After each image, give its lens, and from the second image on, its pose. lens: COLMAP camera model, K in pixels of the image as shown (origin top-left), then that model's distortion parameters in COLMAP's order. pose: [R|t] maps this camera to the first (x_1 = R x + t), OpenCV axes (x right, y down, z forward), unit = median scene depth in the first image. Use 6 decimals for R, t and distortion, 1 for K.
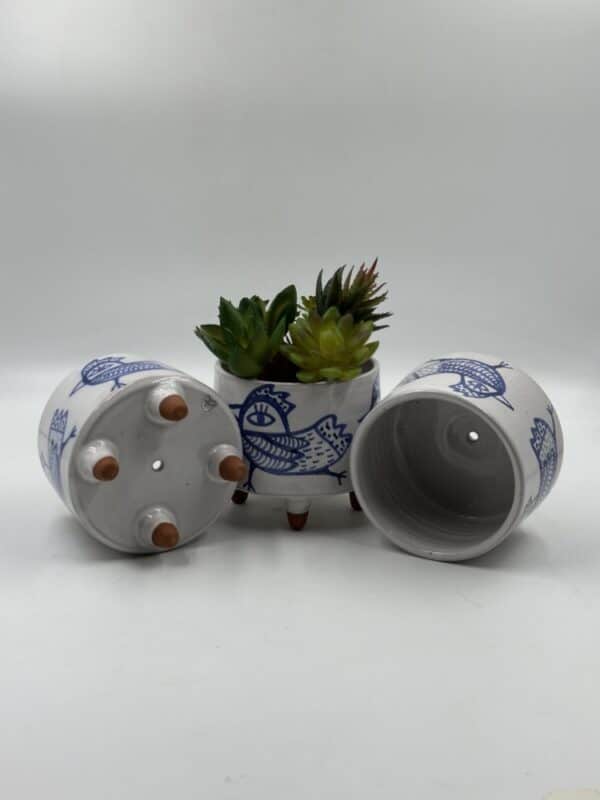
lens RADIAL K [[1085.7, 0, 295.6], [0, 1085.7, 401.6], [0, 0, 1]] dist [0.391729, 0.000000]
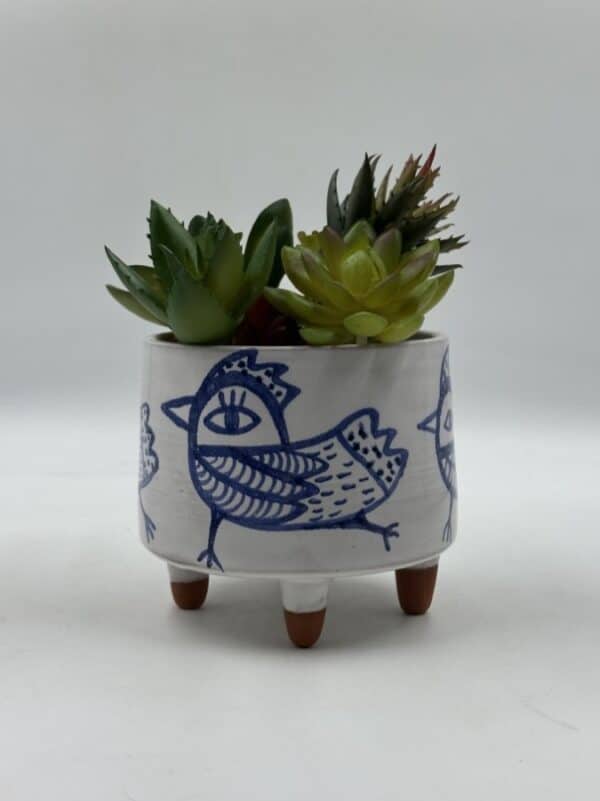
lens RADIAL K [[1087.0, 0, 305.8], [0, 1087.0, 394.8], [0, 0, 1]] dist [0.391729, 0.000000]
pose [[0.998854, -0.016270, 0.045005, -0.019931], [0.023069, 0.987652, -0.154953, 0.084130], [-0.041928, 0.155814, 0.986896, 0.484948]]
